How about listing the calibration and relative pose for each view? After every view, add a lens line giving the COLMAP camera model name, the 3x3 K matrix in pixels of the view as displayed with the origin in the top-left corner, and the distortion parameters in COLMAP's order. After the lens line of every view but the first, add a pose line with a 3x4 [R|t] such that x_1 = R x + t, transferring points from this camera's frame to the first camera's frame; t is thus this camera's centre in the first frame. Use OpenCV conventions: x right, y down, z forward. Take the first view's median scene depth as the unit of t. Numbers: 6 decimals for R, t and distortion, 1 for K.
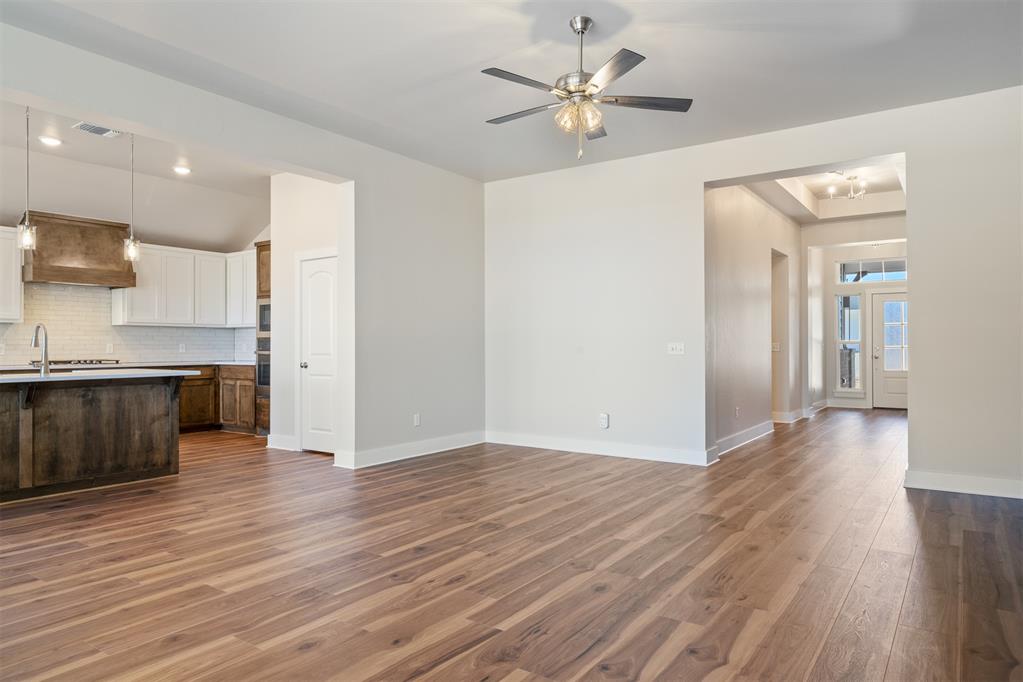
lens RADIAL K [[650.9, 0, 513.3], [0, 650.9, 345.7], [0, 0, 1]] dist [-0.006813, 0.000768]
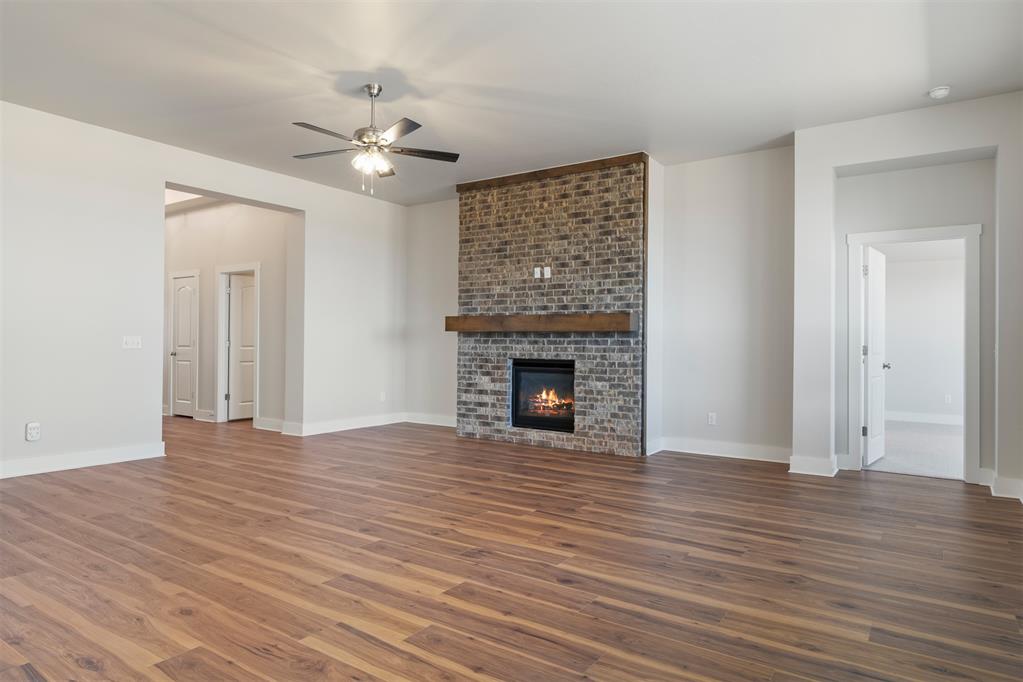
lens RADIAL K [[626.2, 0, 510.8], [0, 626.2, 335.6], [0, 0, 1]] dist [-0.001265, -0.000465]
pose [[-0.003298, 0.012423, 0.999917, -1.109599], [-0.006164, 0.999904, -0.012443, 0.004033], [-0.999976, -0.006205, -0.003221, 0.723988]]
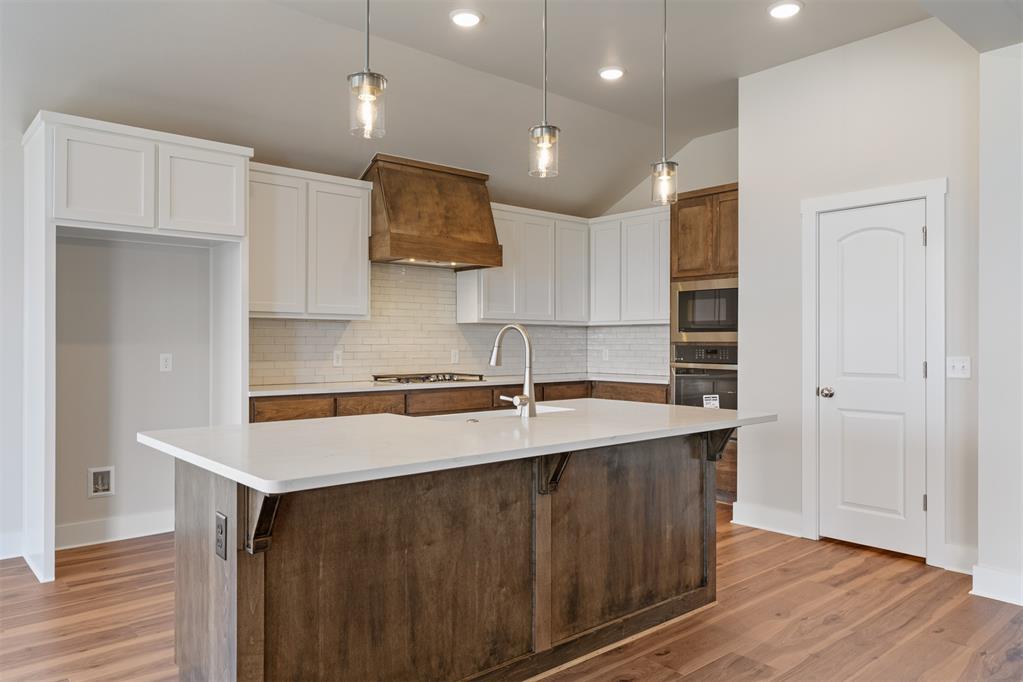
lens RADIAL K [[721.2, 0, 510.1], [0, 721.2, 345.7], [0, 0, 1]] dist [-0.000556, 0.000257]
pose [[0.969141, 0.004577, -0.246463, -0.575363], [-0.003263, 0.999978, 0.005742, -0.018567], [0.246484, -0.004761, 0.969135, 0.407535]]
